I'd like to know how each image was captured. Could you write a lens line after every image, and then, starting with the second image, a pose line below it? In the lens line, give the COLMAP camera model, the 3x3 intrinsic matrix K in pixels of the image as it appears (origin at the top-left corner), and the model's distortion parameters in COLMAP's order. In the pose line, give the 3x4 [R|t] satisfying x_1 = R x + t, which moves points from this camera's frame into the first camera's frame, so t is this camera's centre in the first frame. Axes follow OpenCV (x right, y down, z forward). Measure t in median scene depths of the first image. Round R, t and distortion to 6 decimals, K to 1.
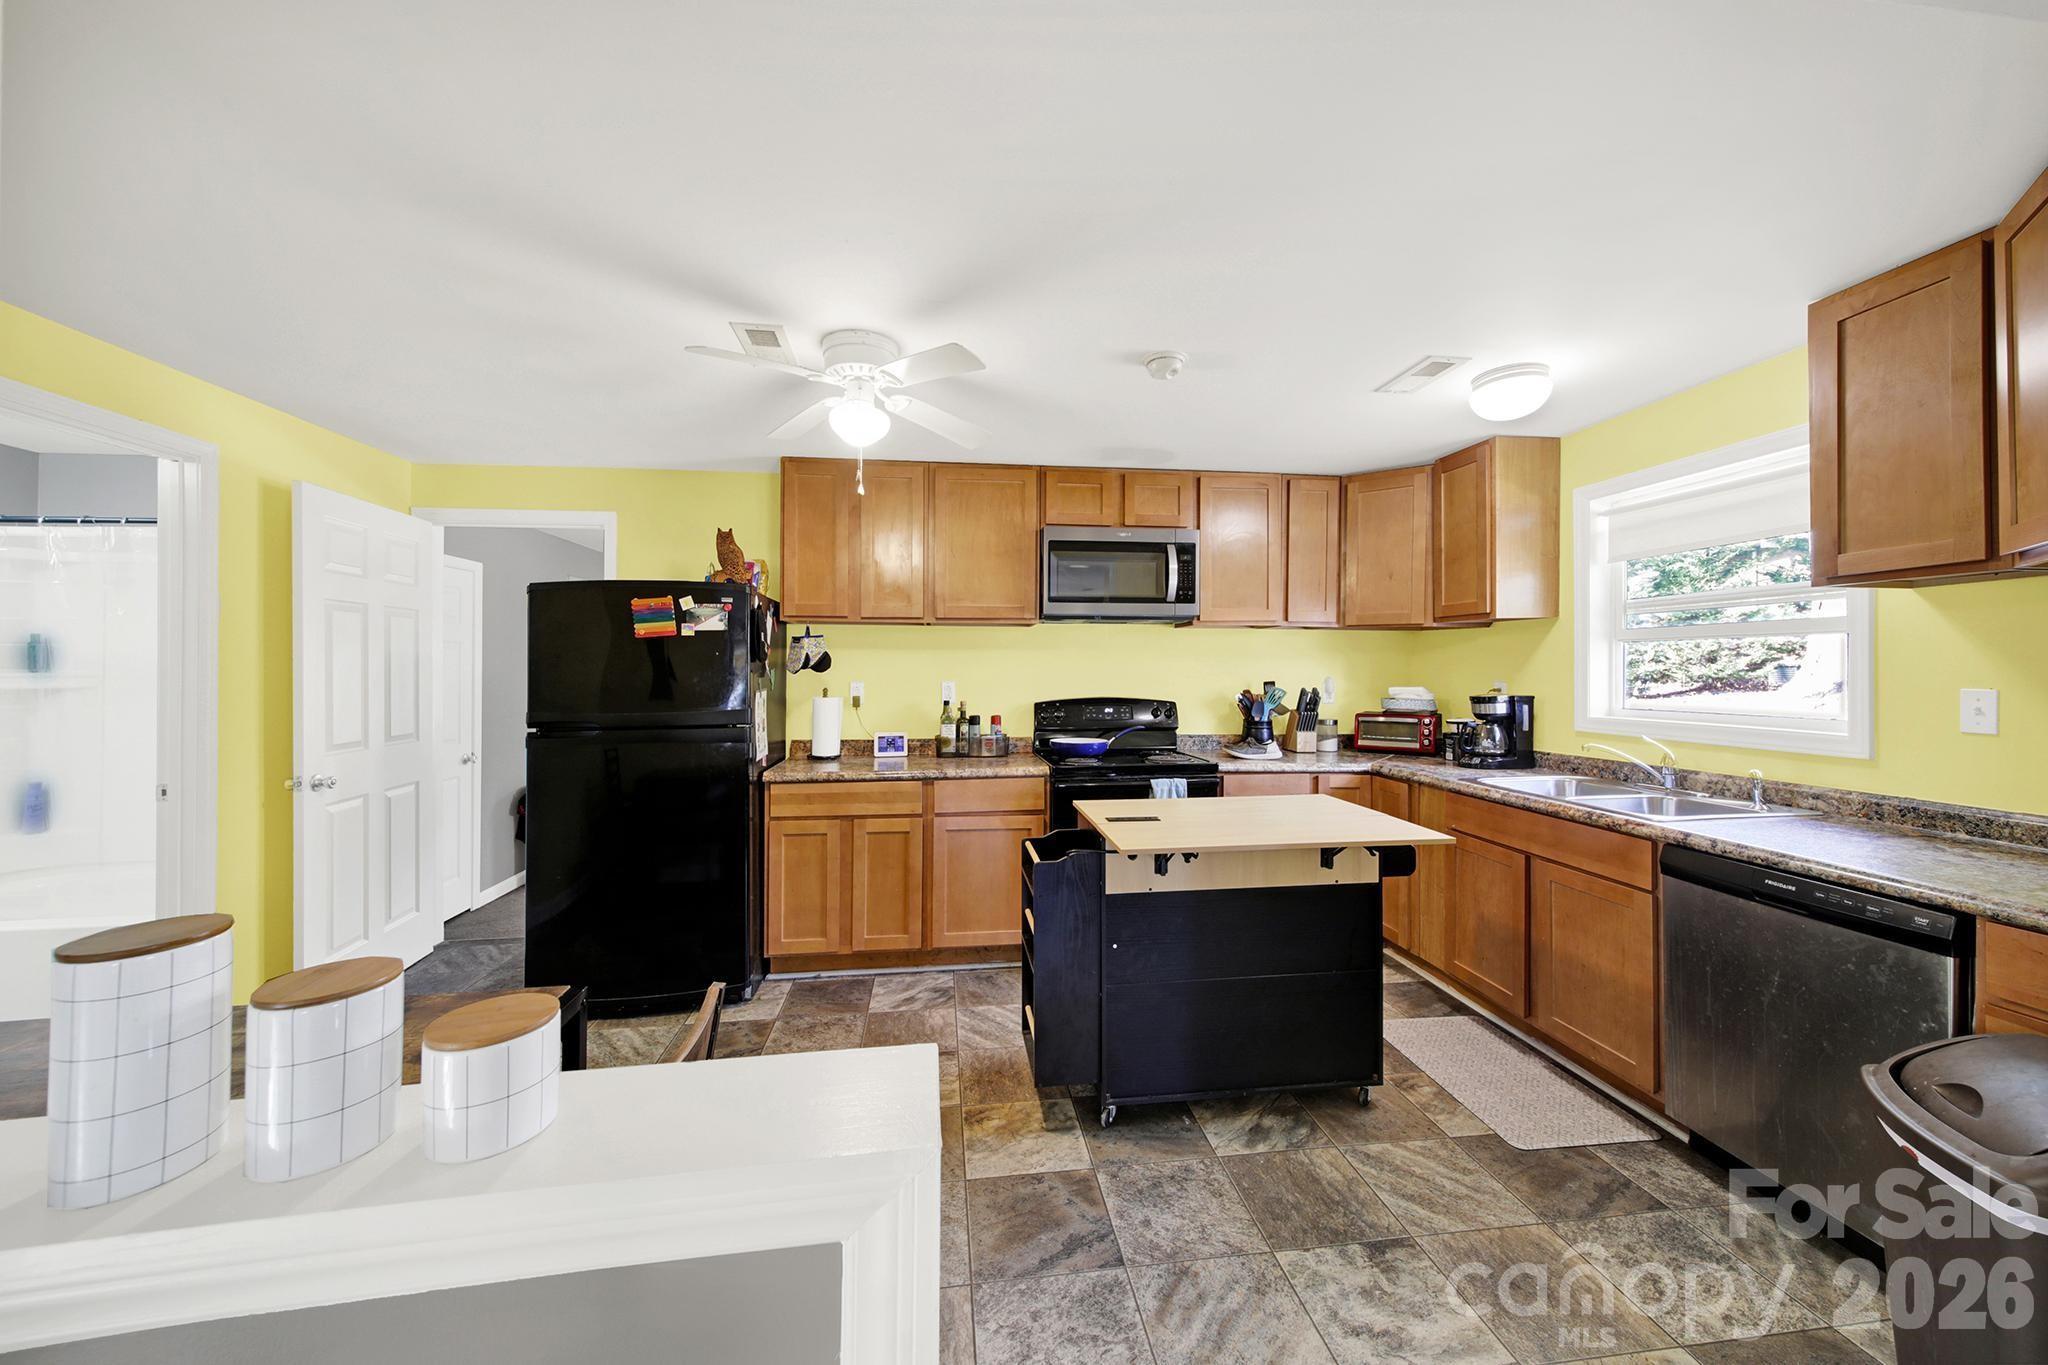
lens RADIAL K [[740.5, 0, 1030.6], [0, 740.5, 664.1], [0, 0, 1]] dist [-0.001526, -0.000422]
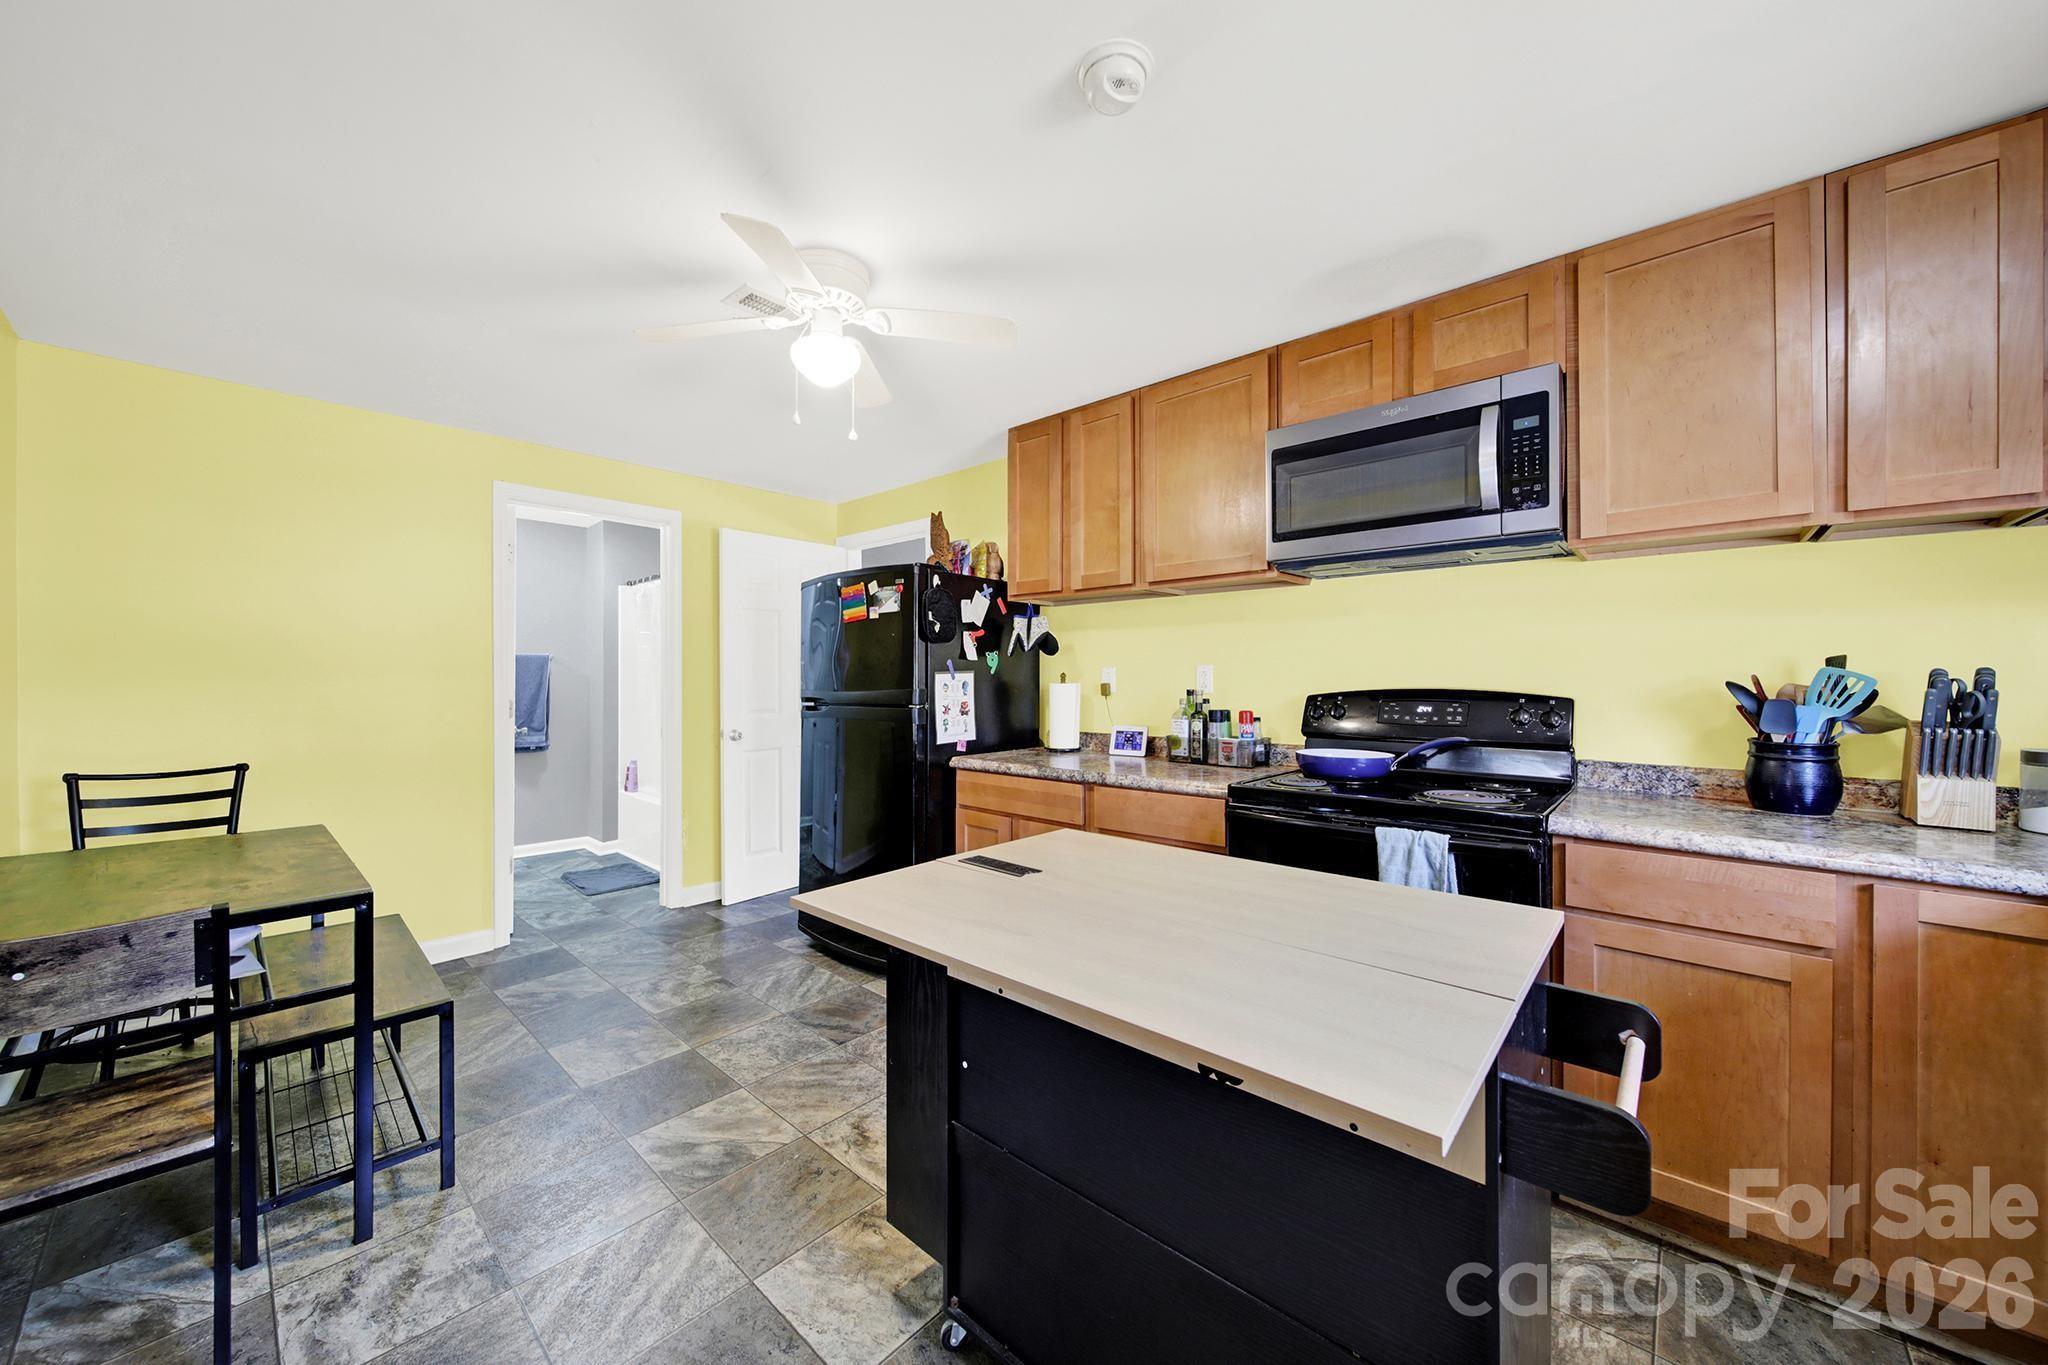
lens RADIAL K [[740.5, 0, 1012.1], [0, 740.5, 673.9], [0, 0, 1]] dist [-0.001526, -0.000422]
pose [[0.646765, -0.004907, -0.762673, 0.394086], [0.006133, 0.999980, -0.001233, 0.036353], [0.762665, -0.003881, 0.646783, 0.395095]]
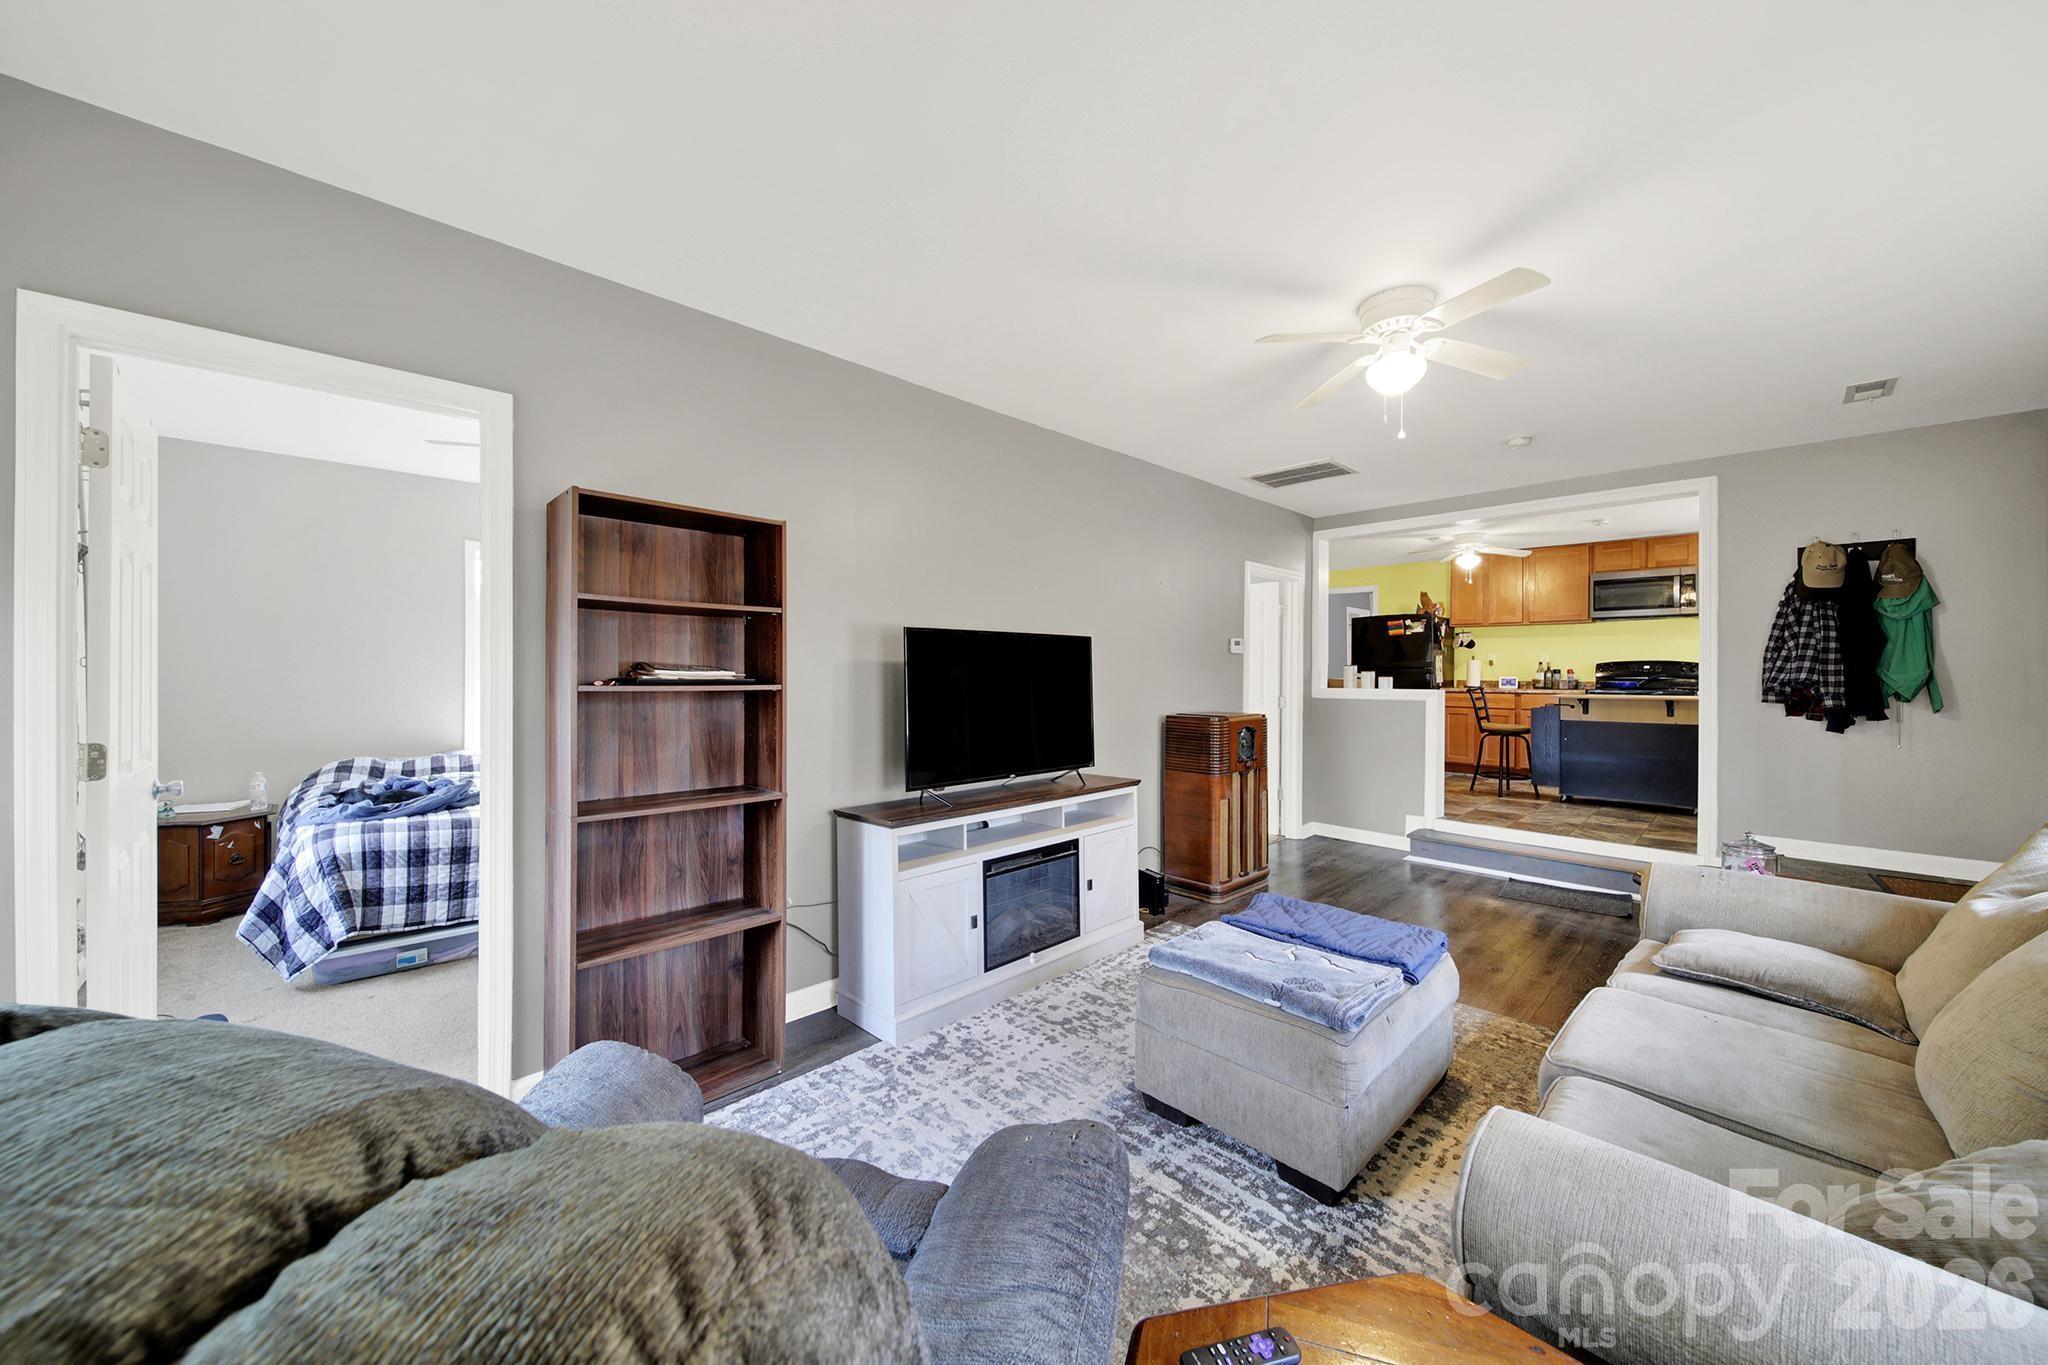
lens RADIAL K [[740.5, 0, 1021.0], [0, 740.5, 669.9], [0, 0, 1]] dist [-0.001526, -0.000422]
pose [[0.596633, 0.003889, -0.802505, 0.727553], [0.005323, 0.999947, 0.008803, 0.050998], [0.802497, -0.009524, 0.596580, -1.476917]]
